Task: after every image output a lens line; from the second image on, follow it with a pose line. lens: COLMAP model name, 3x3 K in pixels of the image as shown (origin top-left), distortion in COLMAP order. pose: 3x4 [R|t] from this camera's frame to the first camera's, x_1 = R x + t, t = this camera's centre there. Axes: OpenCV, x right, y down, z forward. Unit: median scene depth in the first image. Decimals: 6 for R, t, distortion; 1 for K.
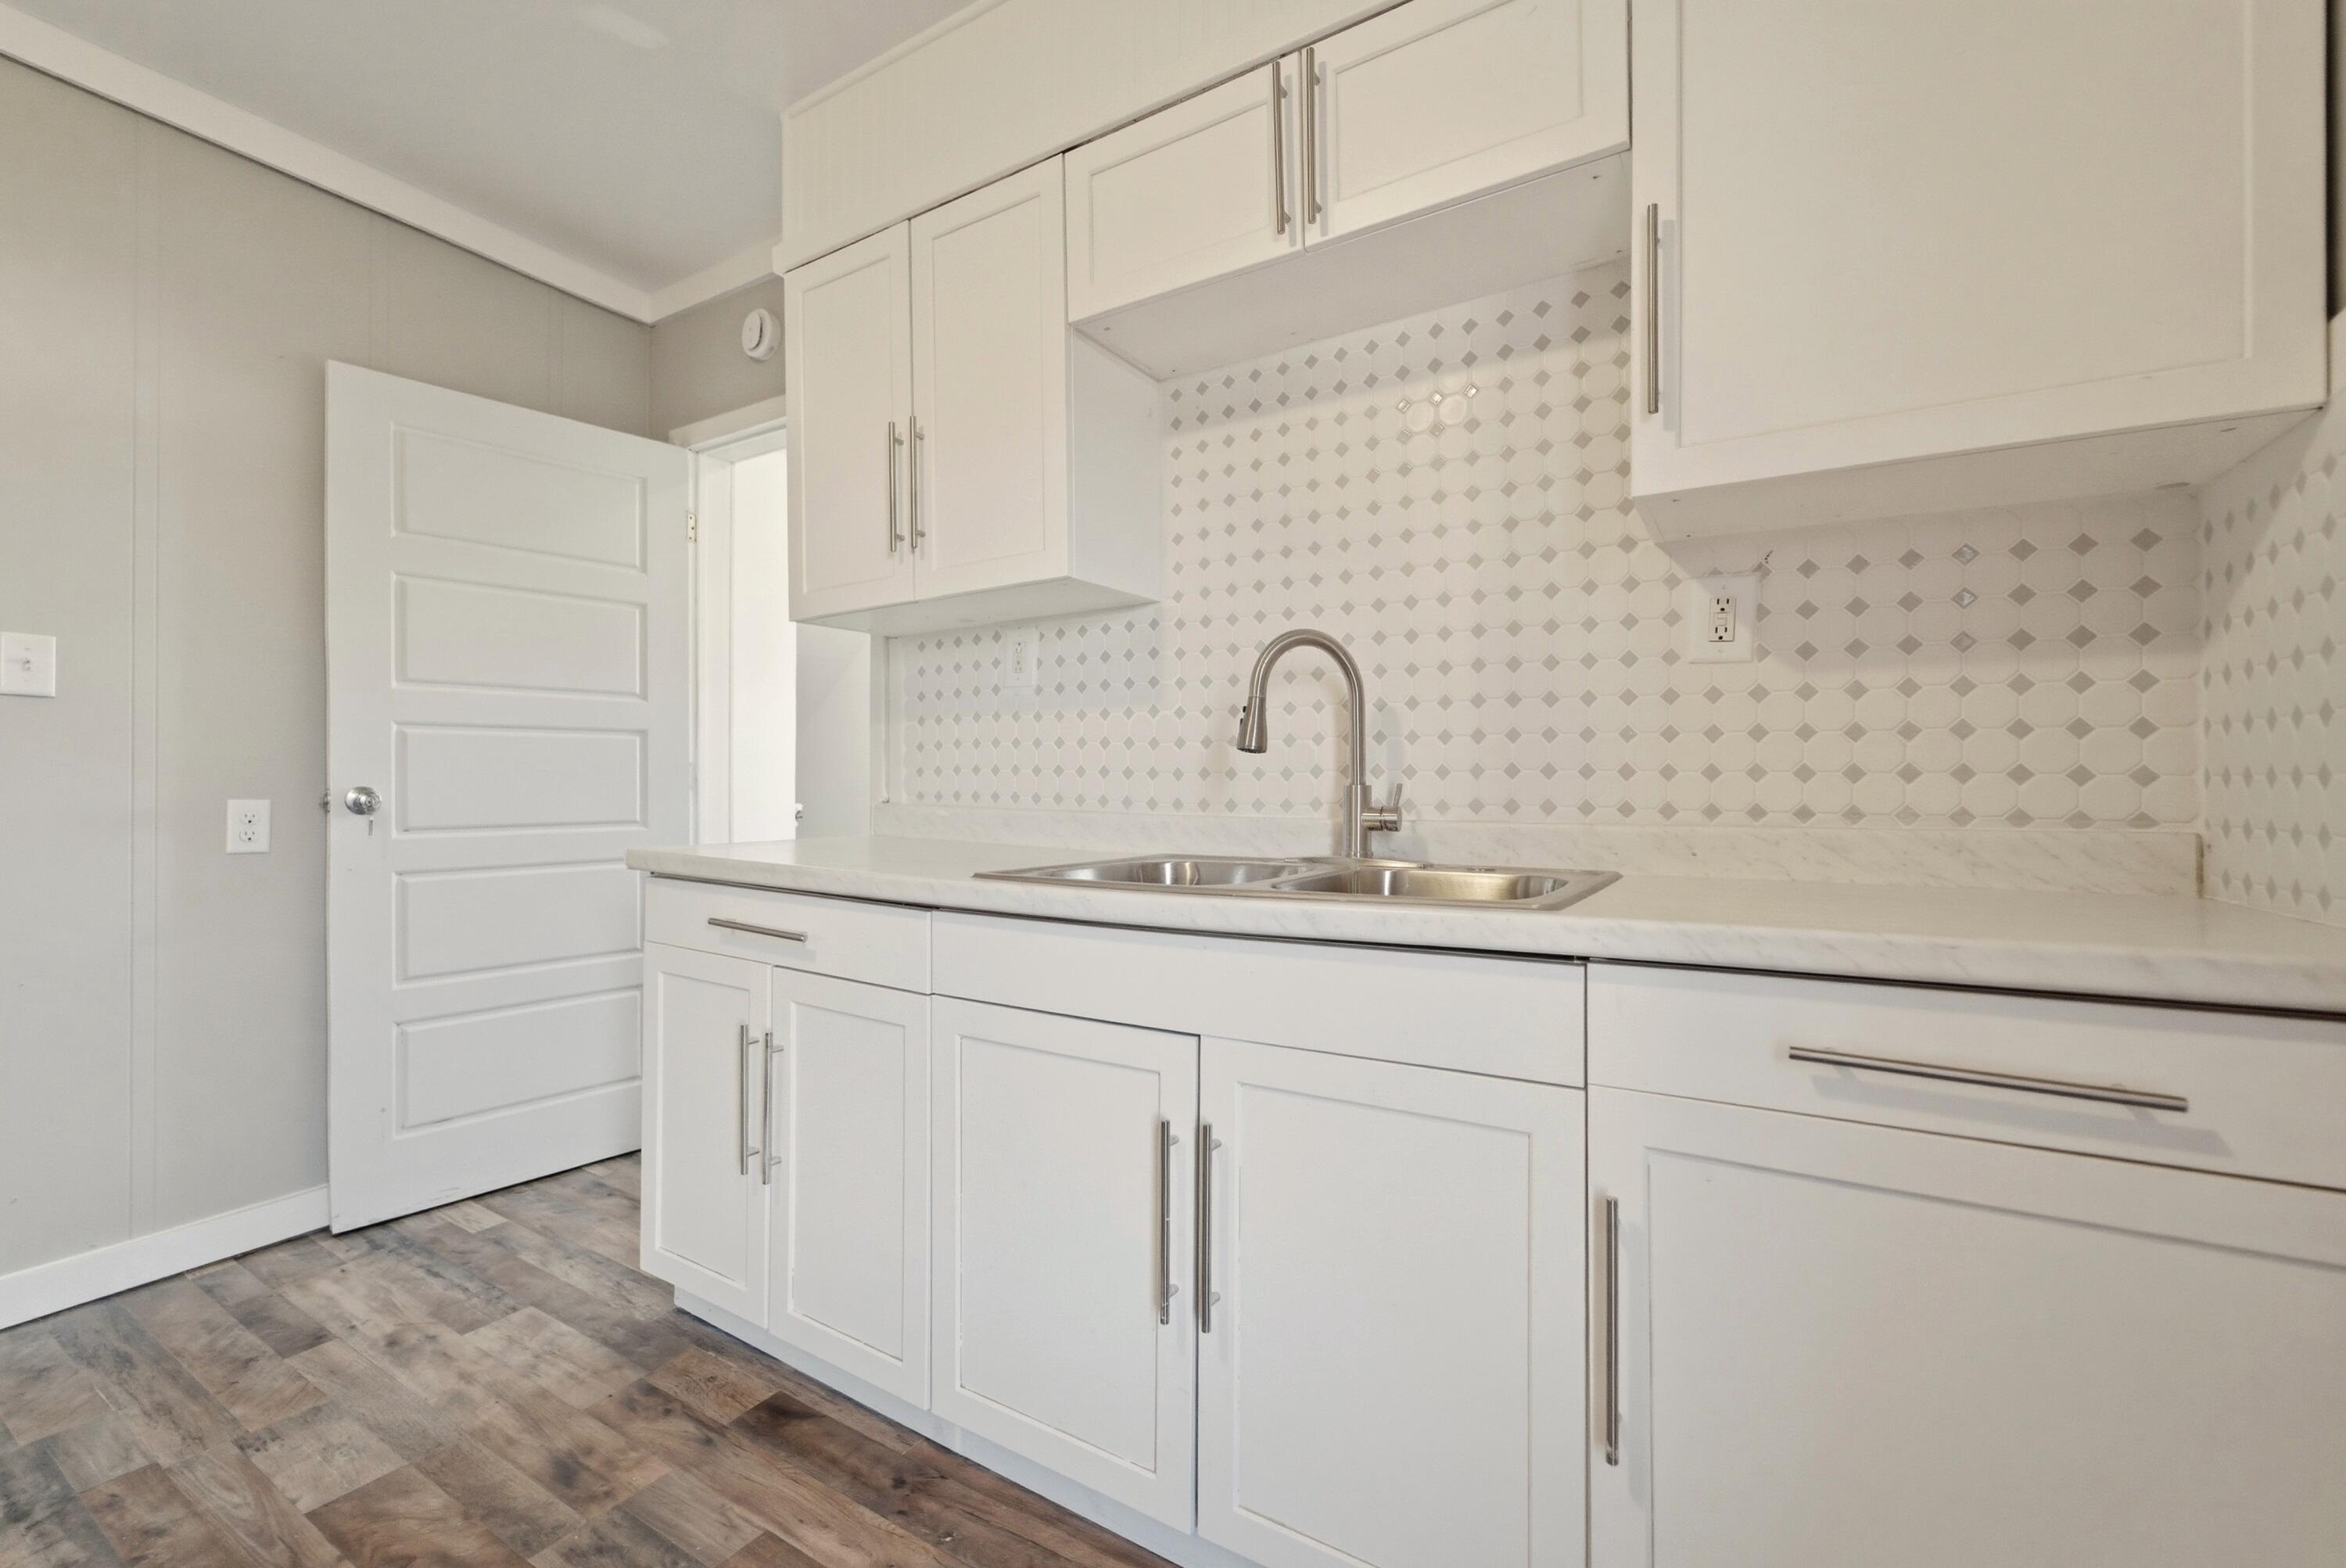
lens RADIAL K [[963.9, 0, 1178.8], [0, 963.9, 773.9], [0, 0, 1]] dist [-0.009295, 0.001532]
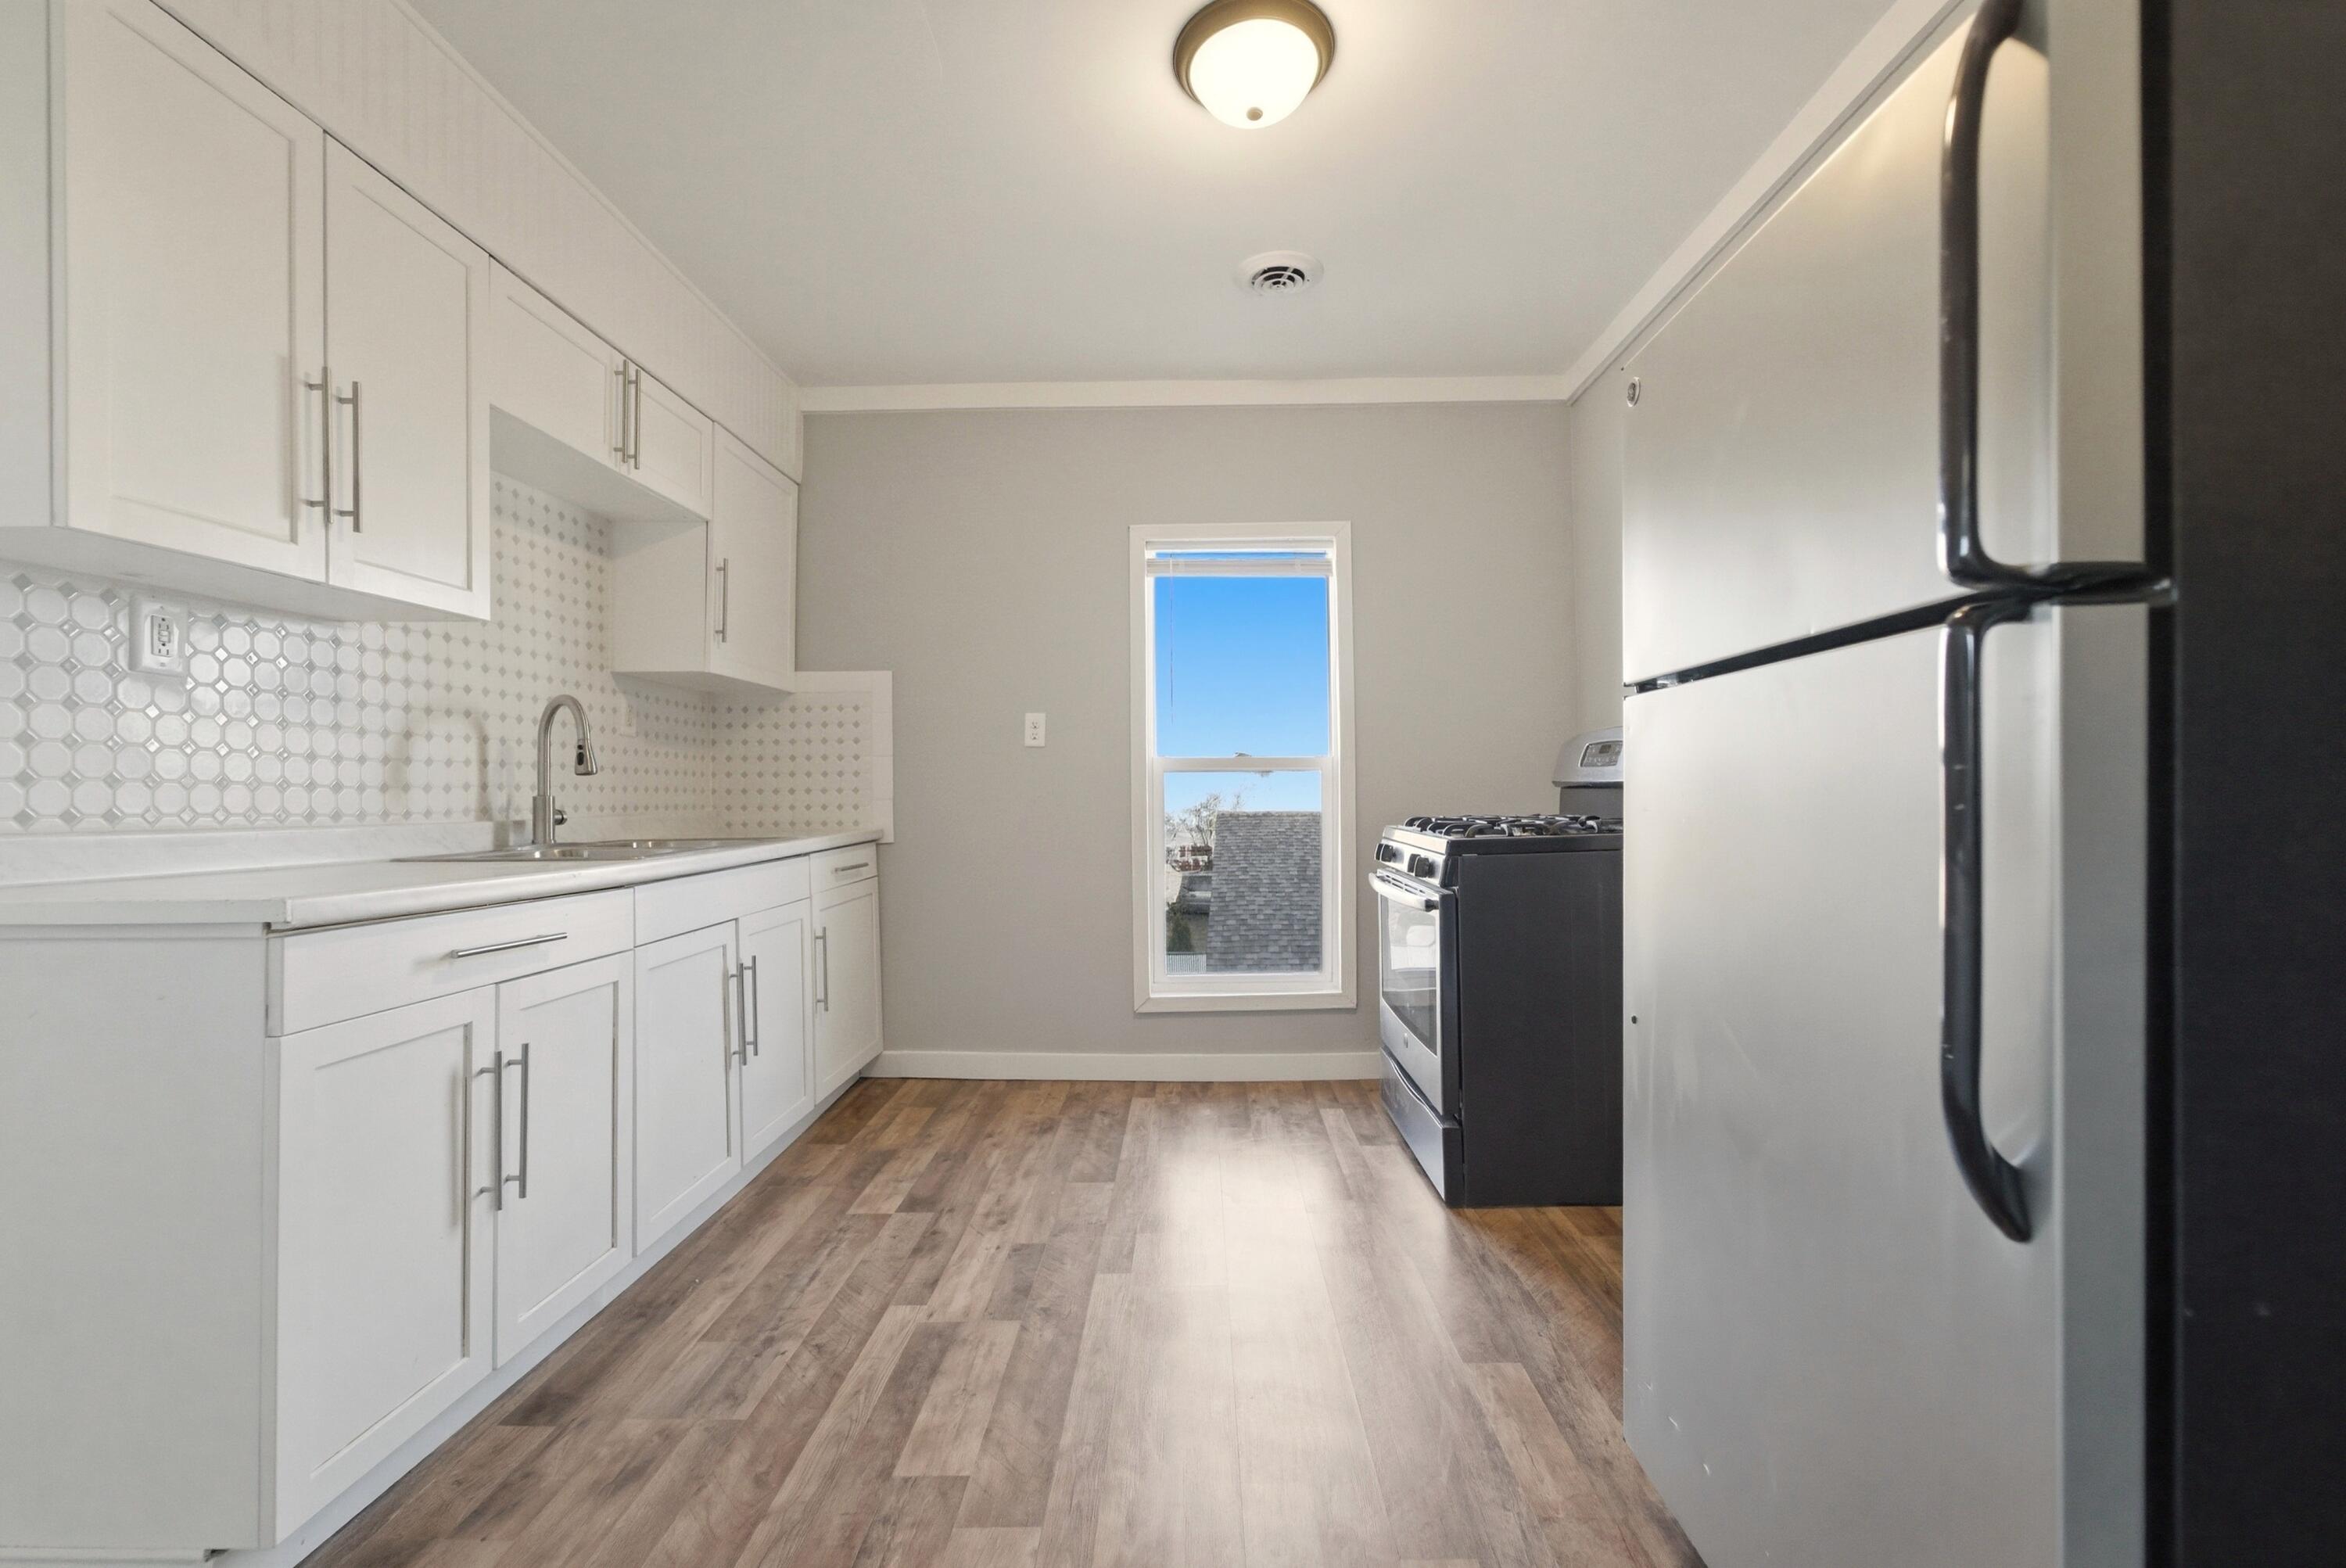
lens RADIAL K [[963.9, 0, 1184.5], [0, 963.9, 786.2], [0, 0, 1]] dist [-0.009295, 0.001532]
pose [[-0.502047, 0.006595, 0.864815, -1.692497], [0.003065, 0.999978, -0.005847, 0.007009], [-0.864835, -0.000284, -0.502056, 0.934632]]
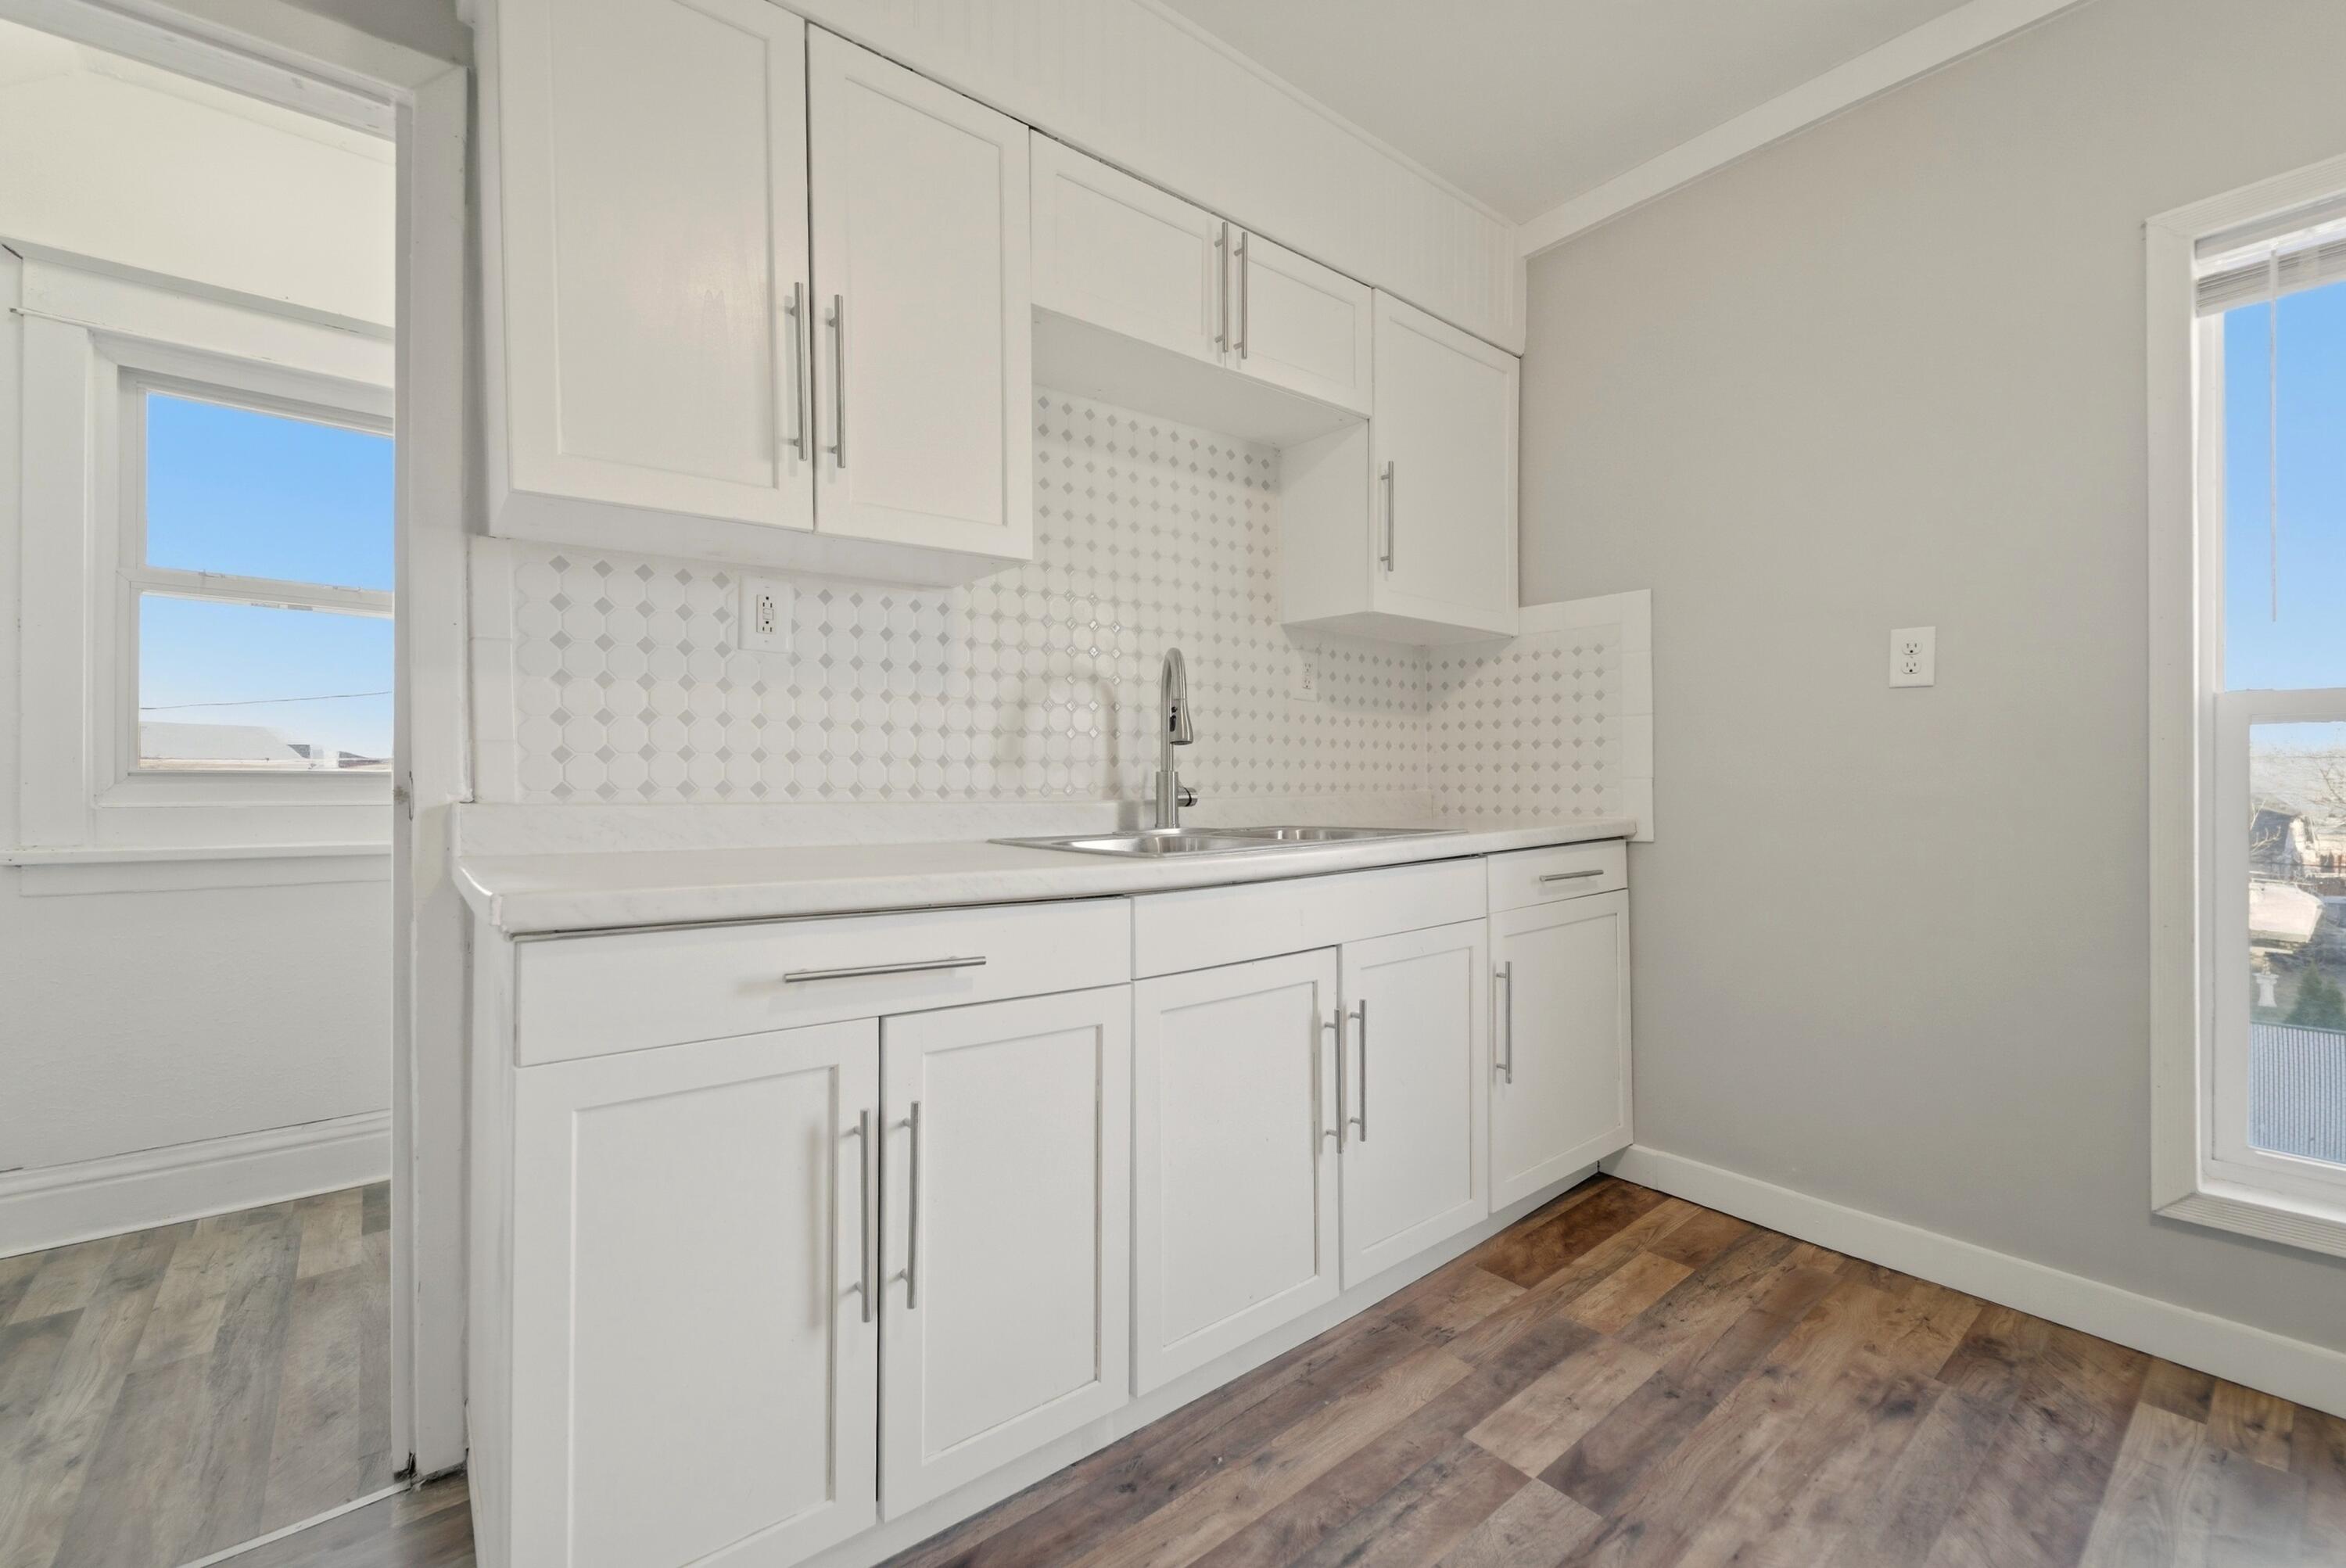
lens RADIAL K [[963.9, 0, 1164.0], [0, 963.9, 775.1], [0, 0, 1]] dist [-0.009295, 0.001532]
pose [[0.351156, -0.006366, 0.936295, -1.091272], [-0.001230, 0.999973, 0.007261, 0.007178], [-0.936316, -0.003702, 0.351139, 0.575908]]
